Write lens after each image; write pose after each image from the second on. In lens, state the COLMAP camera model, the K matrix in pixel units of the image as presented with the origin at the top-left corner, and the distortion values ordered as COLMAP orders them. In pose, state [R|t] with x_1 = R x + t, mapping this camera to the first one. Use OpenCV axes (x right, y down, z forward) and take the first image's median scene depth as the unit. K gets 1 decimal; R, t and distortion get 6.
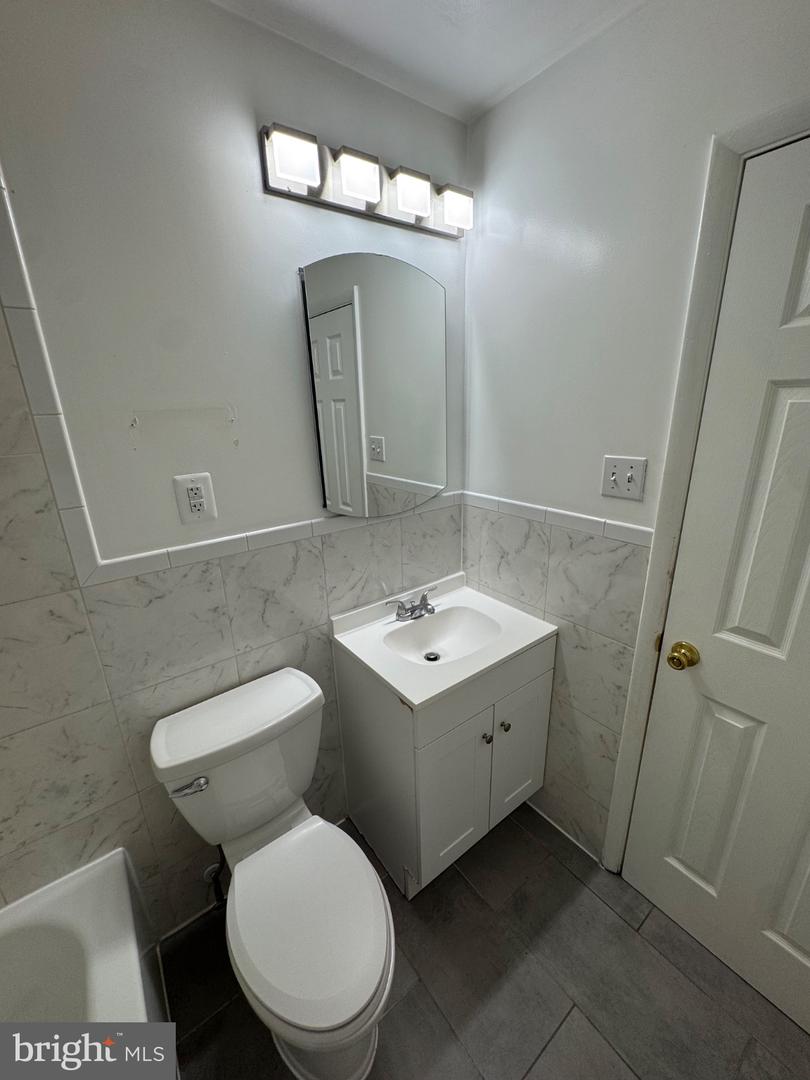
lens RADIAL K [[429.9, 0, 409.3], [0, 429.9, 539.8], [0, 0, 1]] dist [-0.004321, 0.000436]
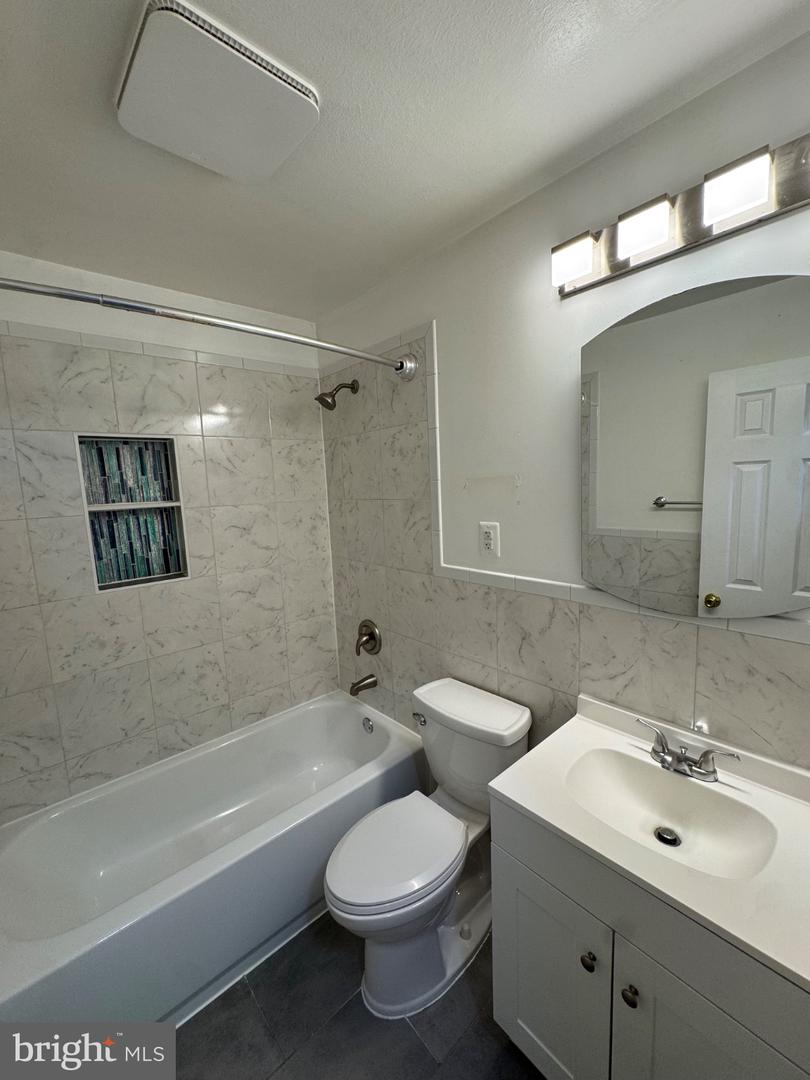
lens RADIAL K [[429.9, 0, 404.0], [0, 429.9, 540.0], [0, 0, 1]] dist [-0.004321, 0.000436]
pose [[0.075596, 0.157701, -0.984589, 0.766912], [-0.265386, 0.954983, 0.132583, -0.186896], [0.961174, 0.251273, 0.114044, 0.524047]]
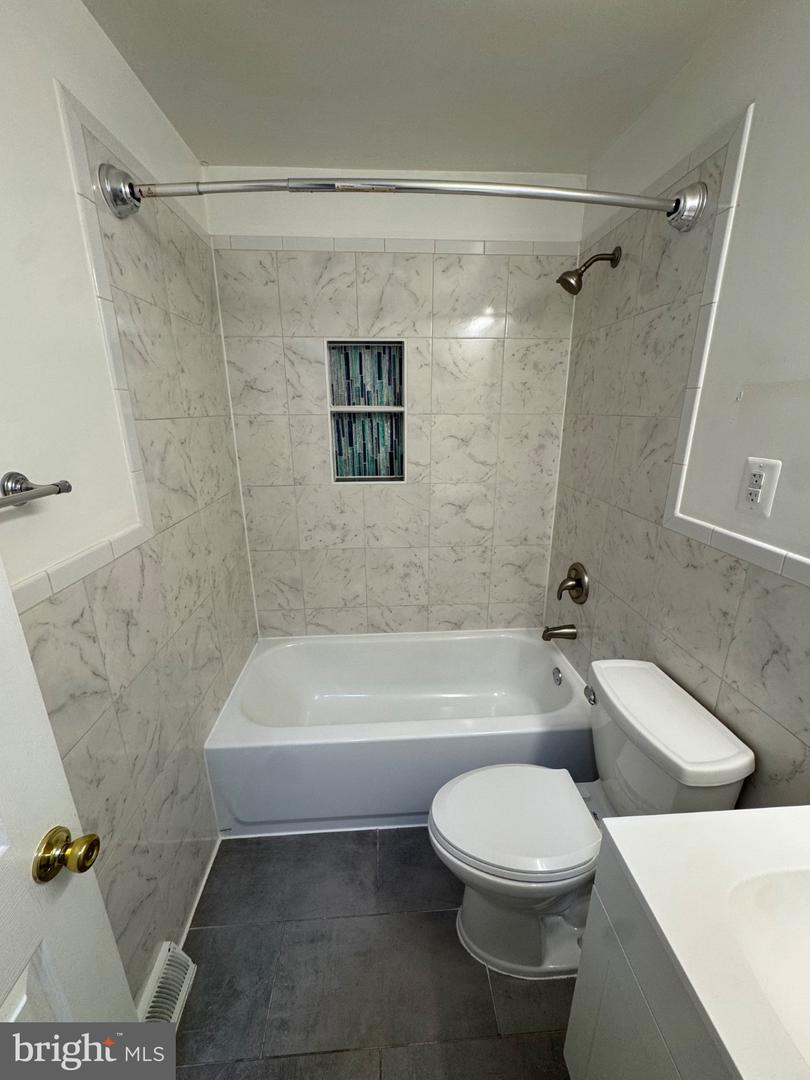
lens RADIAL K [[429.9, 0, 405.2], [0, 429.9, 538.9], [0, 0, 1]] dist [-0.004321, 0.000436]
pose [[-0.551322, 0.273797, -0.788086, 0.548182], [-0.235371, 0.855200, 0.461772, -0.216755], [0.800403, 0.440078, -0.407047, 0.751452]]
